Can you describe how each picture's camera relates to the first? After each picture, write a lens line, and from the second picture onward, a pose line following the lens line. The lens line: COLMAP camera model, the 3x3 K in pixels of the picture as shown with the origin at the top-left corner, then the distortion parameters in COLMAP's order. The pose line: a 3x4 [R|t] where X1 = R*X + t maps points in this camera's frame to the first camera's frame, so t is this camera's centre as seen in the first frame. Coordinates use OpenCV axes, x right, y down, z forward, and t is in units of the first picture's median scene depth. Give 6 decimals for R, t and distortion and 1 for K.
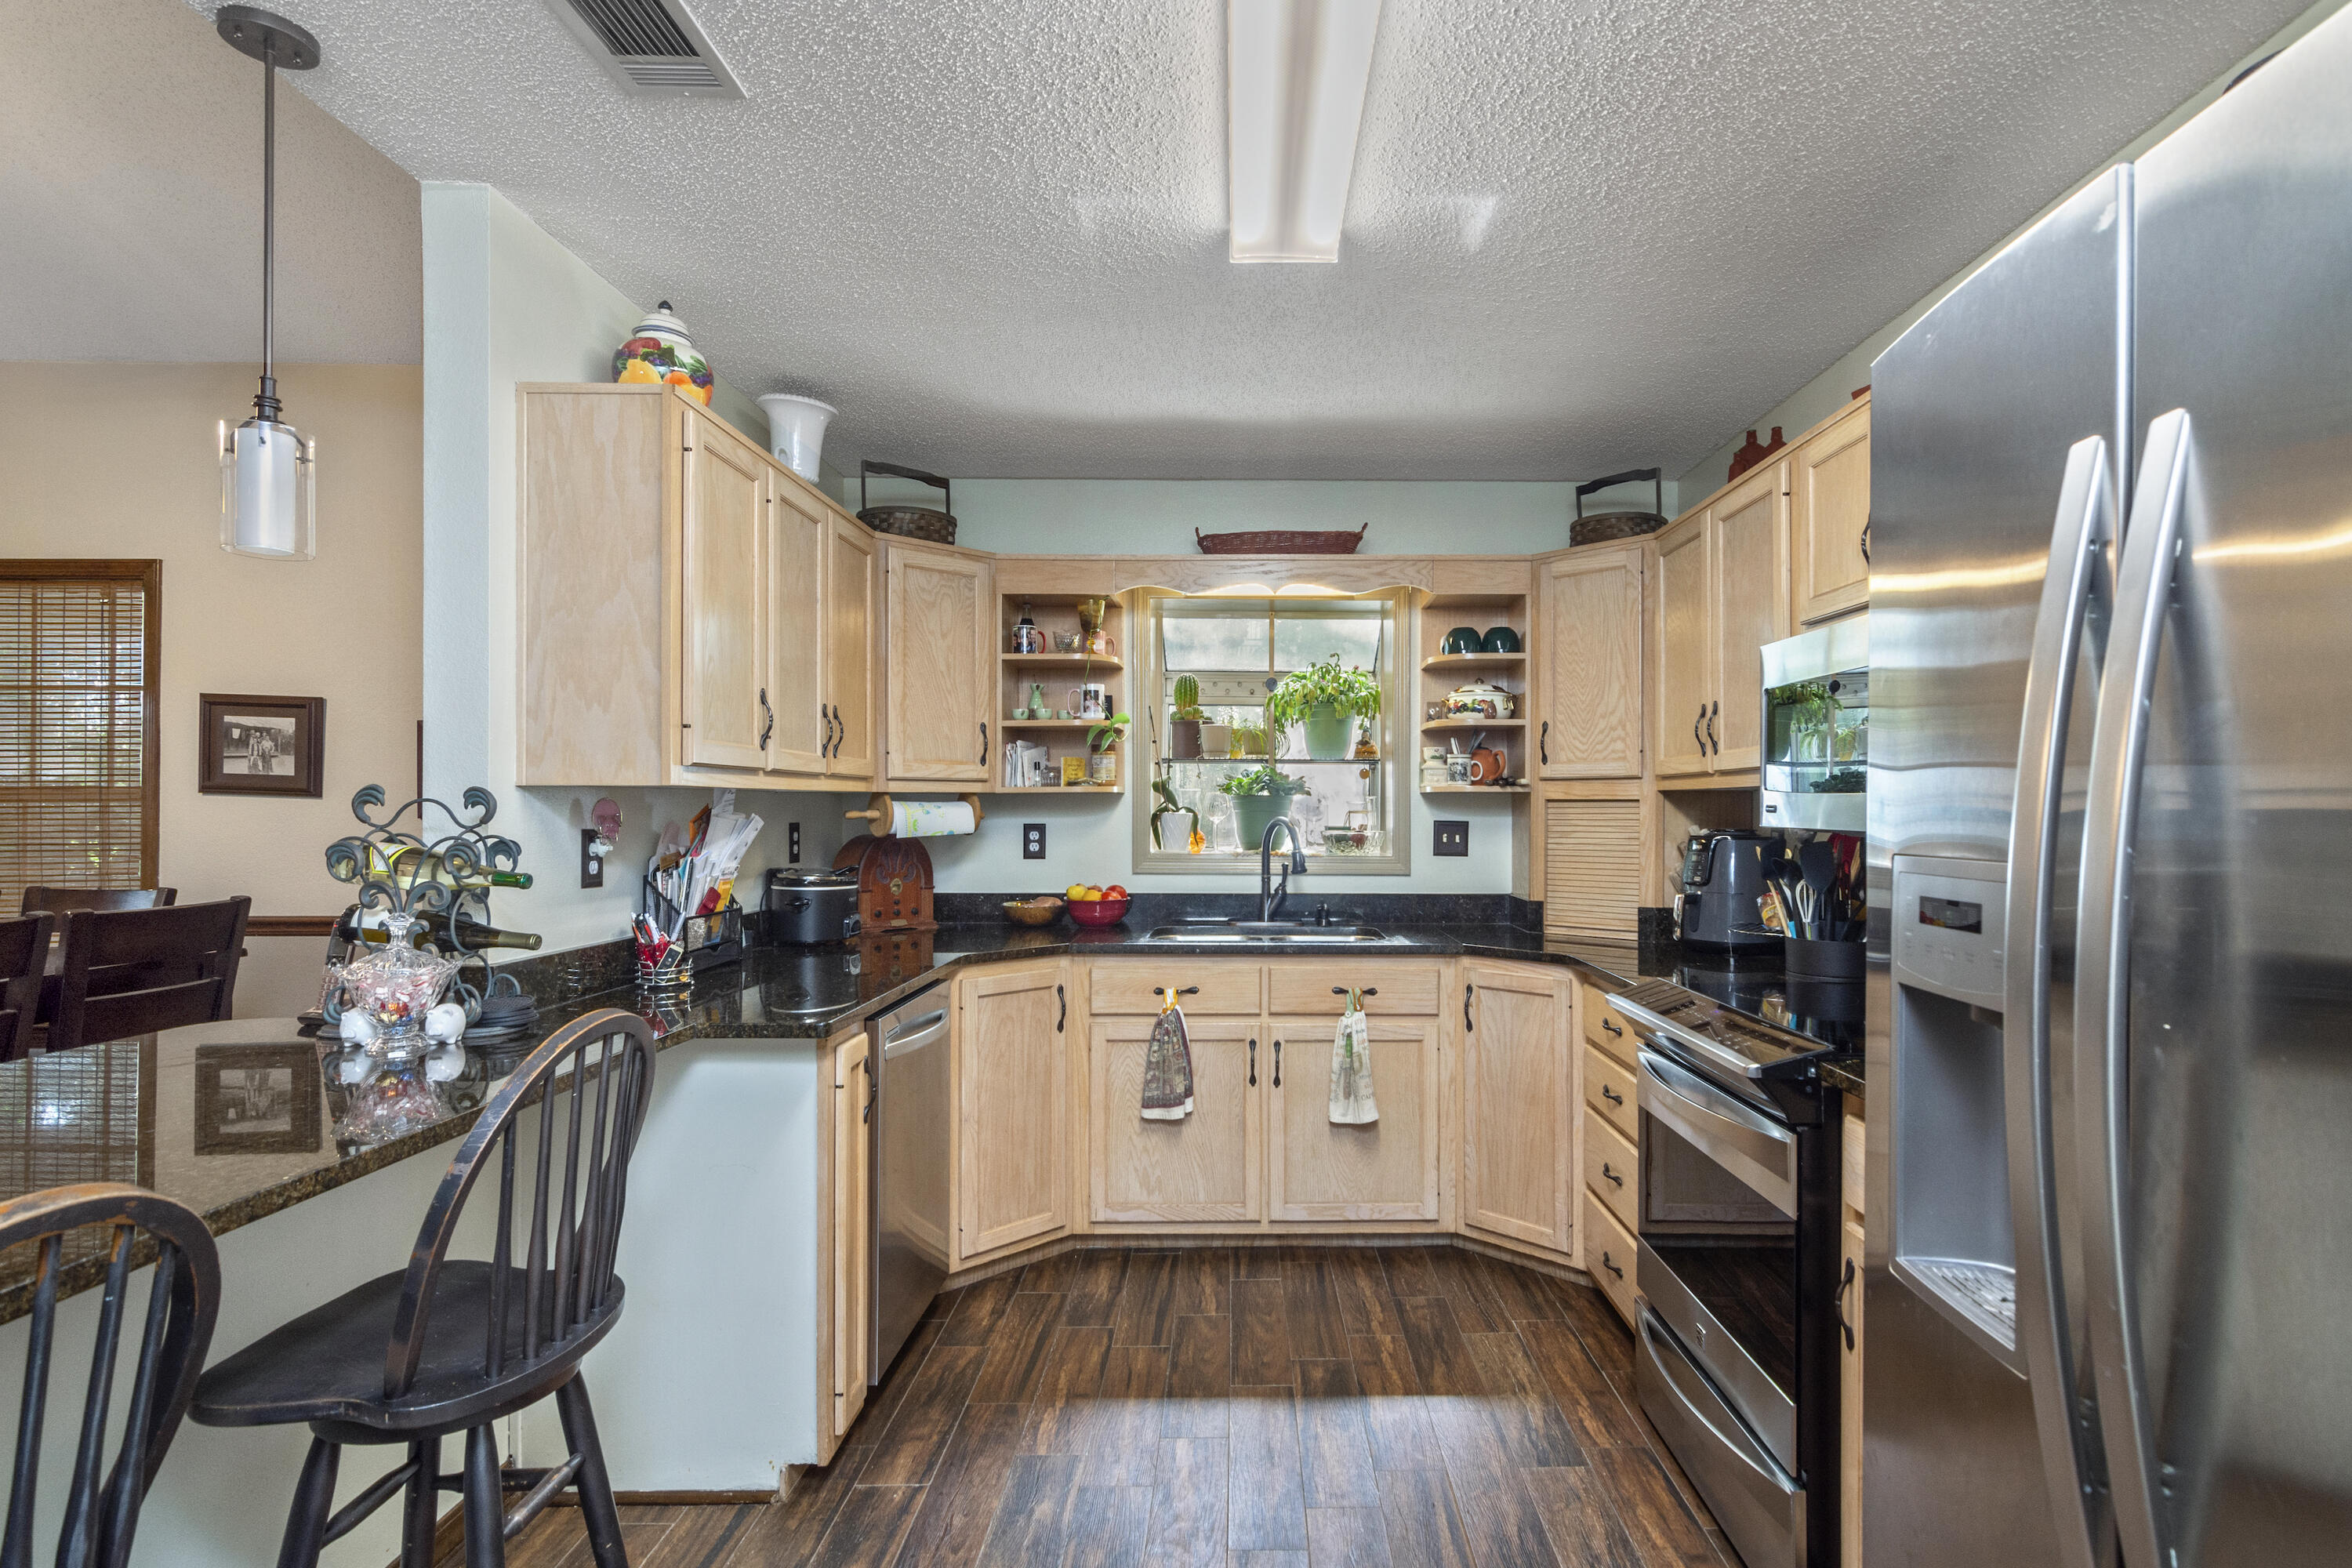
lens RADIAL K [[1128.3, 0, 1176.1], [0, 1128.3, 806.8], [0, 0, 1]] dist [-0.000675, -0.000150]
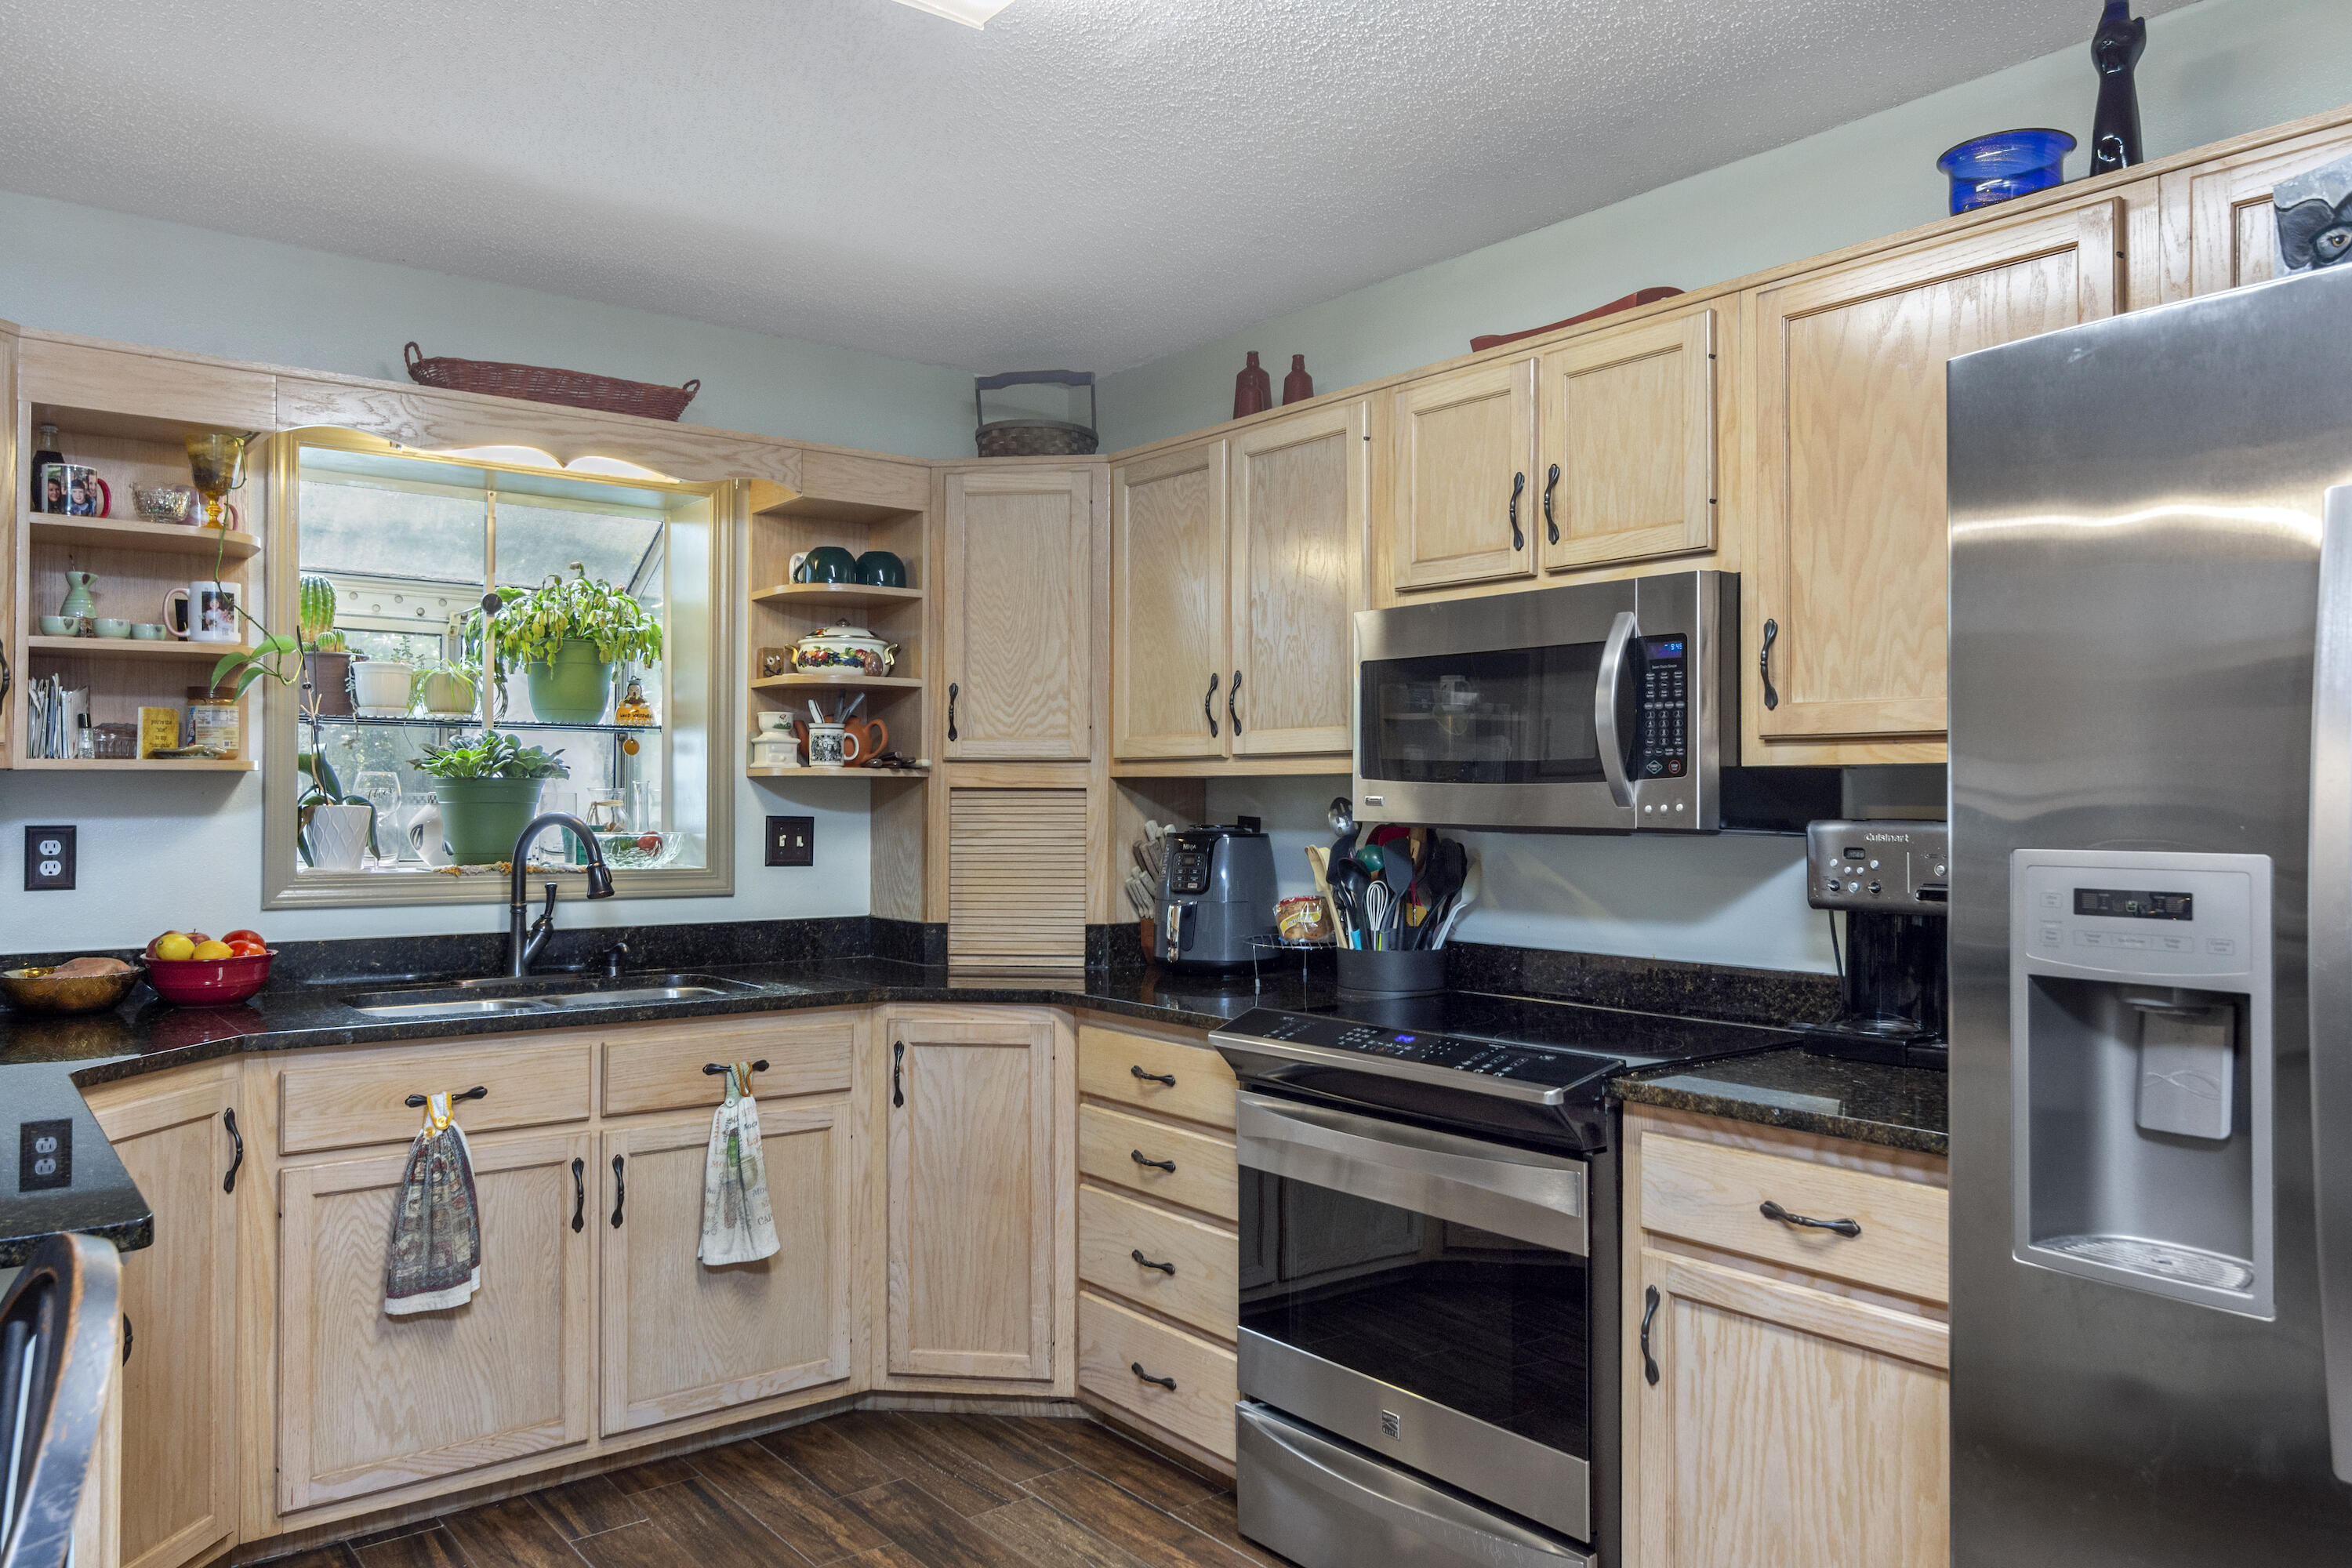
lens RADIAL K [[1579.4, 0, 1171.7], [0, 1579.4, 782.4], [0, 0, 1]] dist [-0.001342, 0.002419]
pose [[0.799219, 0.007083, 0.600998, -0.200558], [-0.002024, 0.999957, -0.009094, -0.000490], [-0.601036, 0.006052, 0.799199, 0.077038]]
